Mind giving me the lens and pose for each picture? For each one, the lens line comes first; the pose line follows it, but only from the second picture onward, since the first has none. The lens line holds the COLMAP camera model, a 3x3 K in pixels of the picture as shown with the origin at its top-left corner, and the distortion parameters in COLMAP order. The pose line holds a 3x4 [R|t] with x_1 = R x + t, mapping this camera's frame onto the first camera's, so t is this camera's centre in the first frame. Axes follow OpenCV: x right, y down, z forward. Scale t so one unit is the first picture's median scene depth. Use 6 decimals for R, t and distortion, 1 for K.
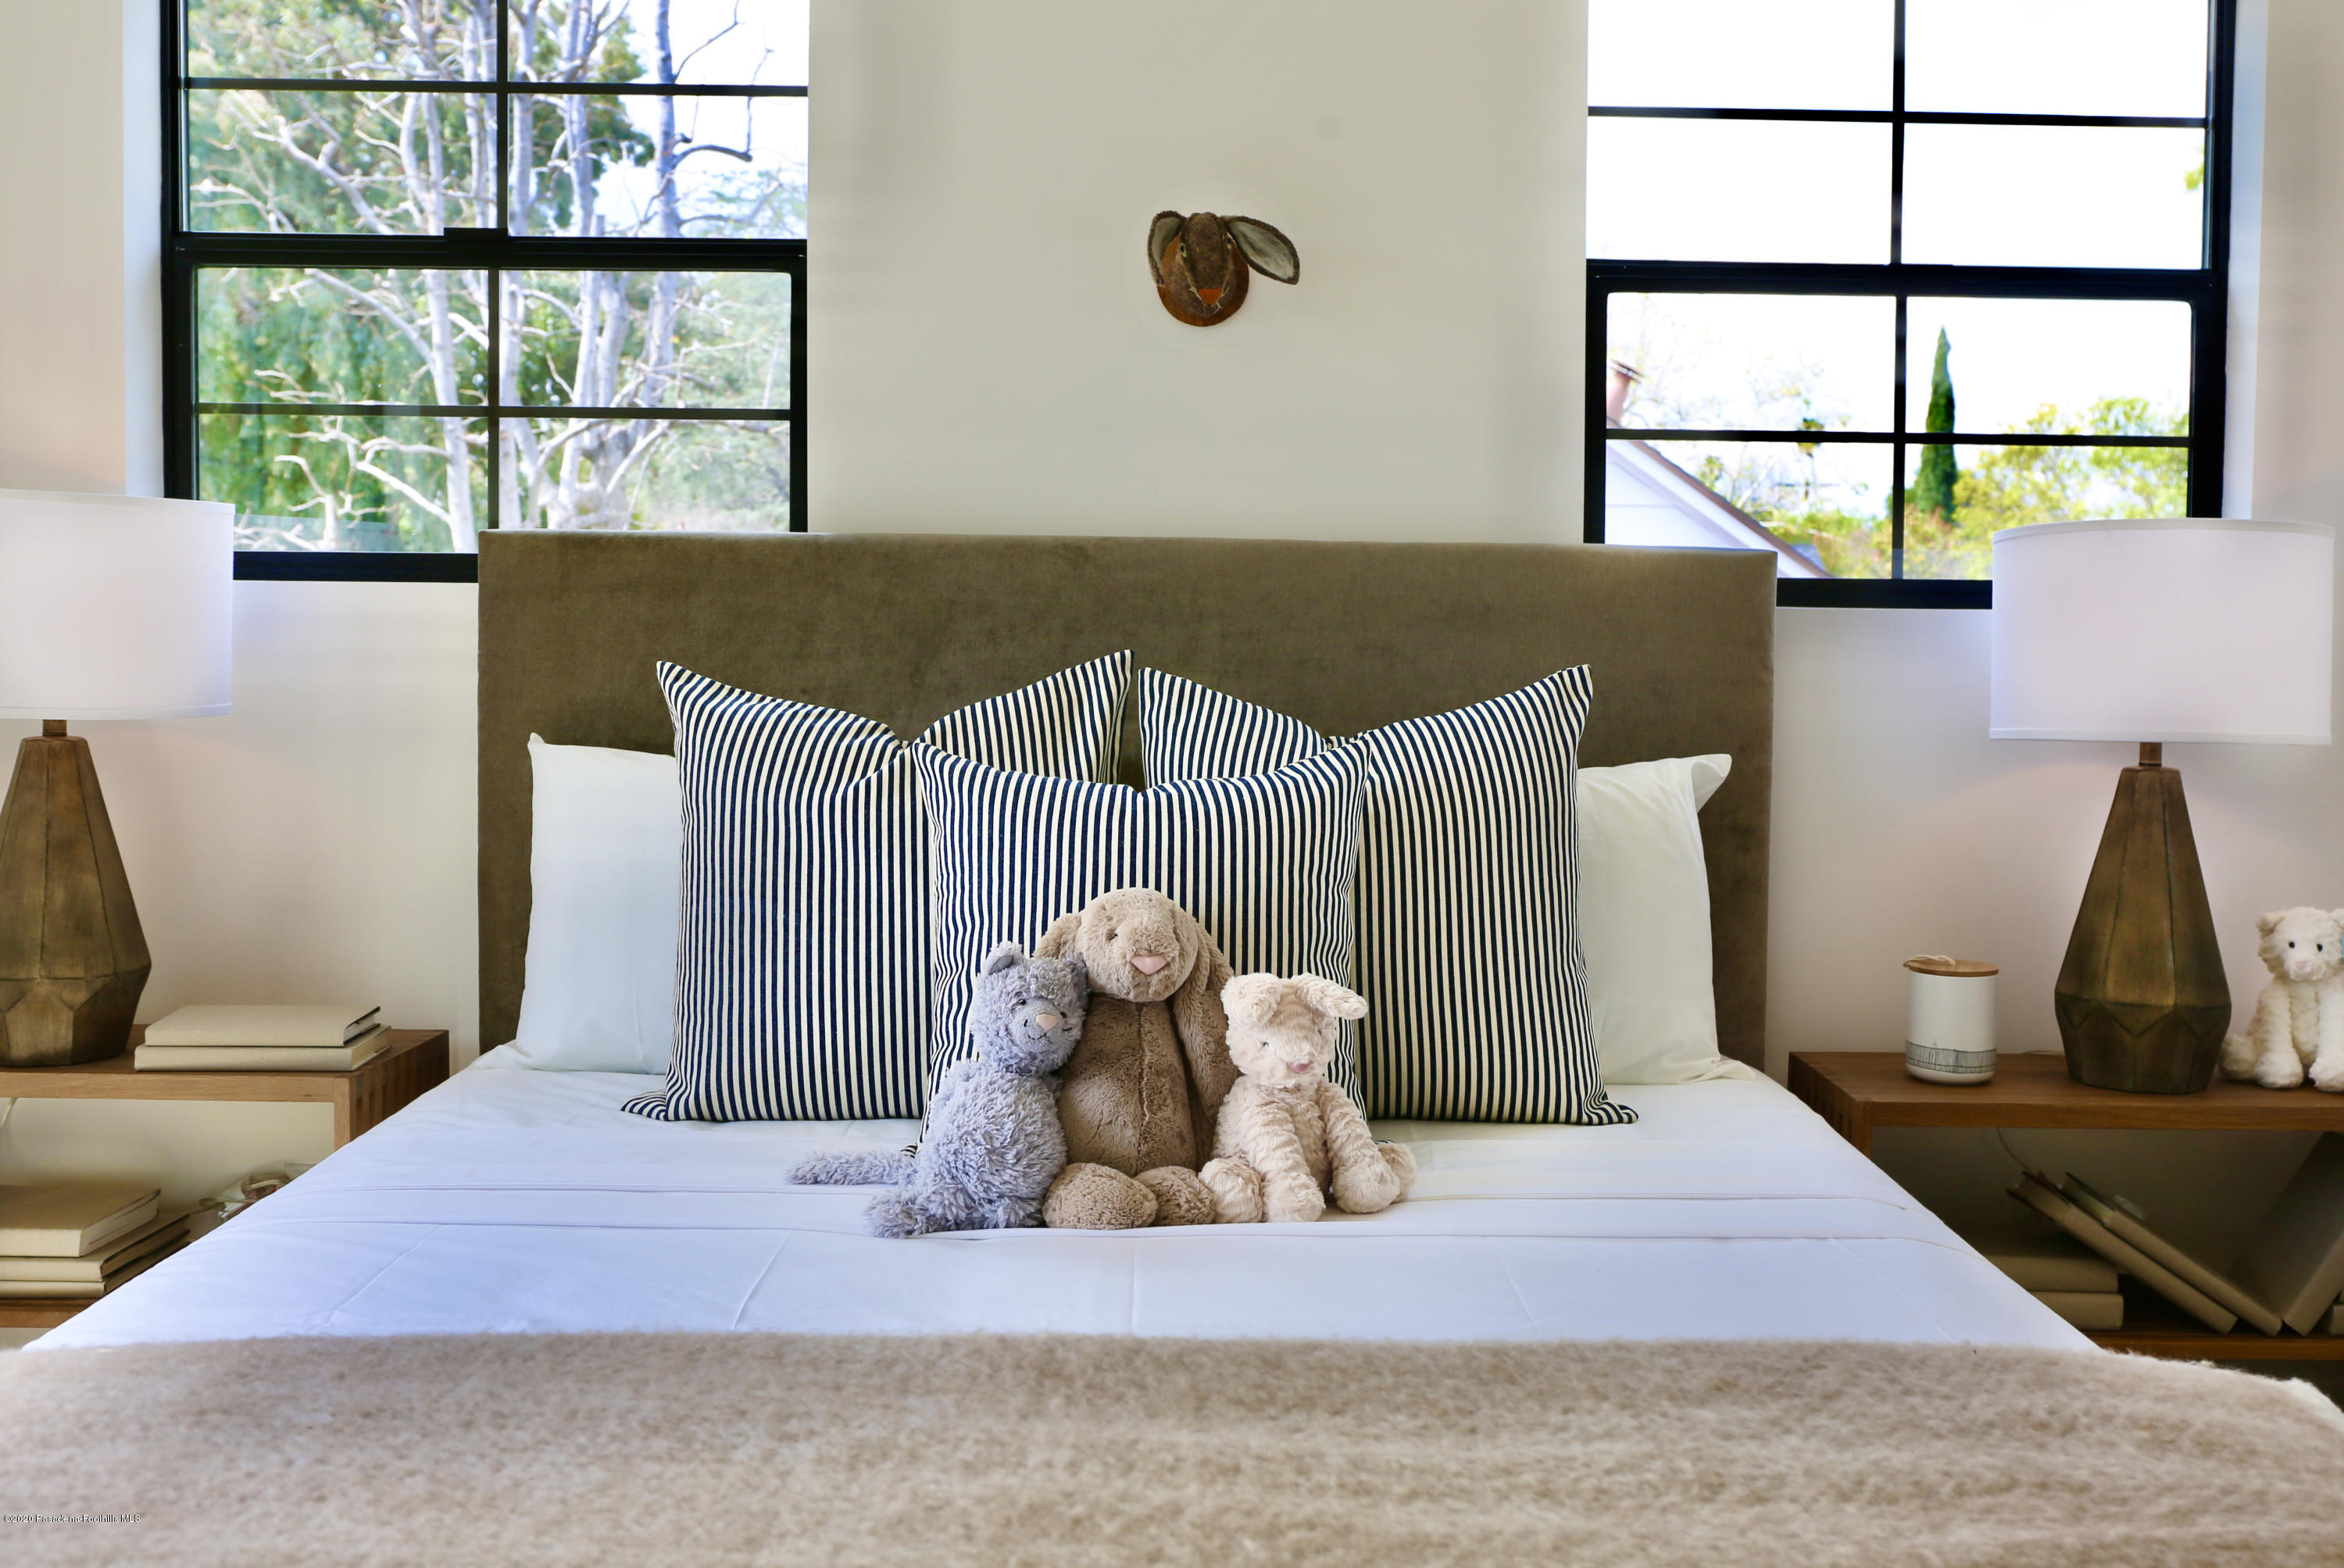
lens RADIAL K [[2167.6, 0, 1172.7], [0, 2167.6, 719.7], [0, 0, 1]] dist [-0.009128, 0.008052]
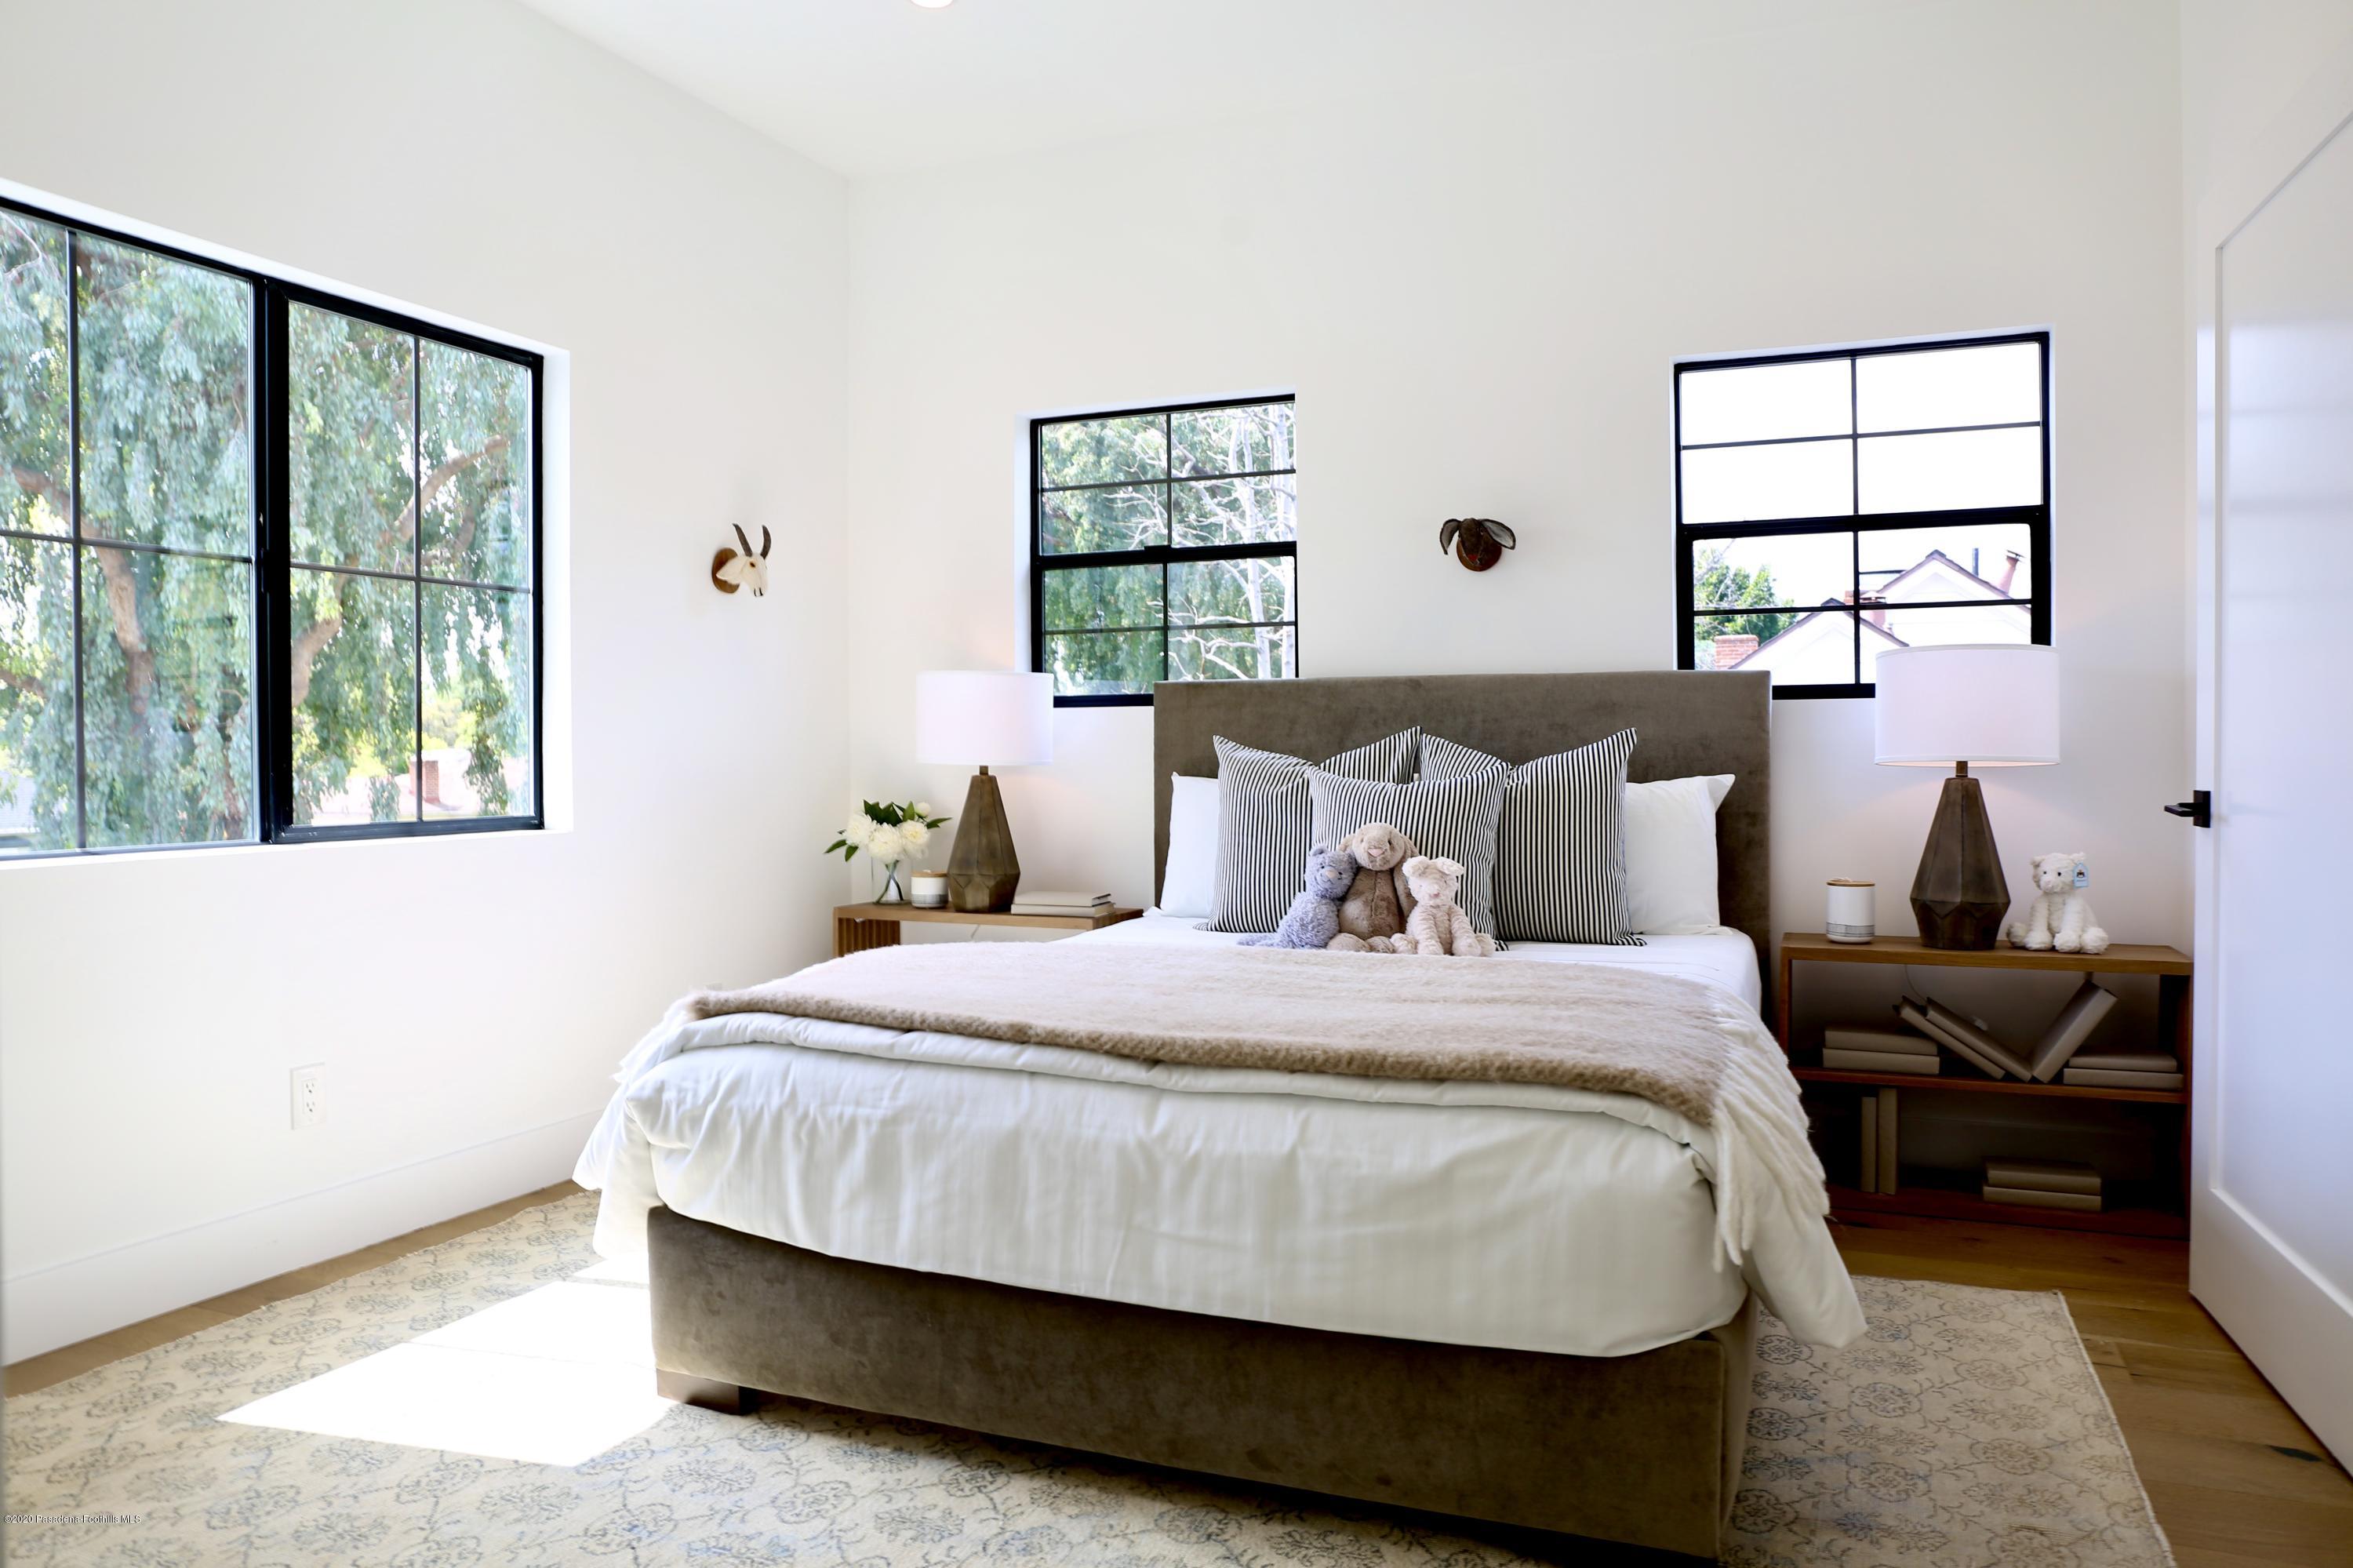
lens RADIAL K [[1604.2, 0, 1167.0], [0, 1604.2, 778.4], [0, 0, 1]] dist [-0.068560, 0.072842]
pose [[0.918061, -0.010514, -0.396301, 0.363454], [-0.003343, 0.999407, -0.034258, 0.071766], [0.396426, 0.032776, 0.917481, -0.530858]]
